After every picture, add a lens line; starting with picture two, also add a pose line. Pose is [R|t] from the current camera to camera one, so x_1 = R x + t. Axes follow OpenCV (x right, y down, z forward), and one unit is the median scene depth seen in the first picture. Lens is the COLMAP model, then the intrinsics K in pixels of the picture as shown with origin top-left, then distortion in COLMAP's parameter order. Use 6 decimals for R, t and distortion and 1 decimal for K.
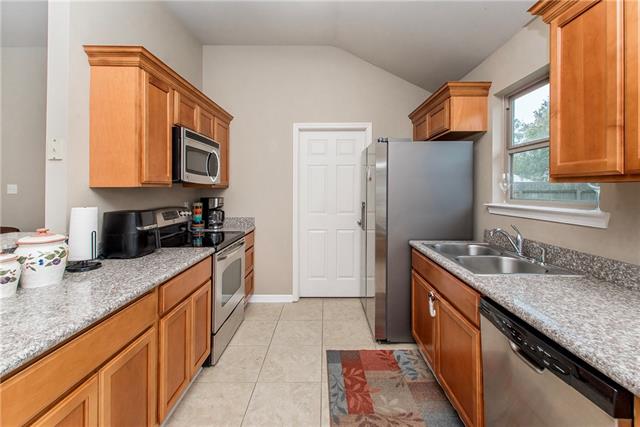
lens RADIAL K [[277.9, 0, 319.5], [0, 277.9, 190.9], [0, 0, 1]] dist [0.000128, -0.000009]
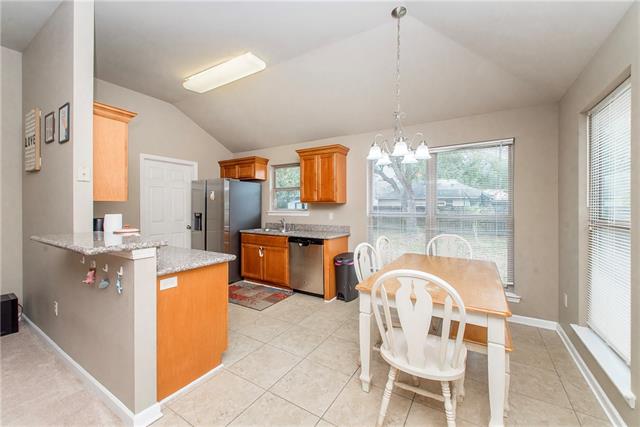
lens RADIAL K [[260.7, 0, 320.0], [0, 260.7, 213.5], [0, 0, 1]] dist [0.000039, -0.000002]
pose [[0.512832, -0.017481, 0.858311, -1.032645], [0.002207, 0.999816, 0.019045, 0.022562], [-0.858486, -0.007872, 0.512777, -0.492015]]
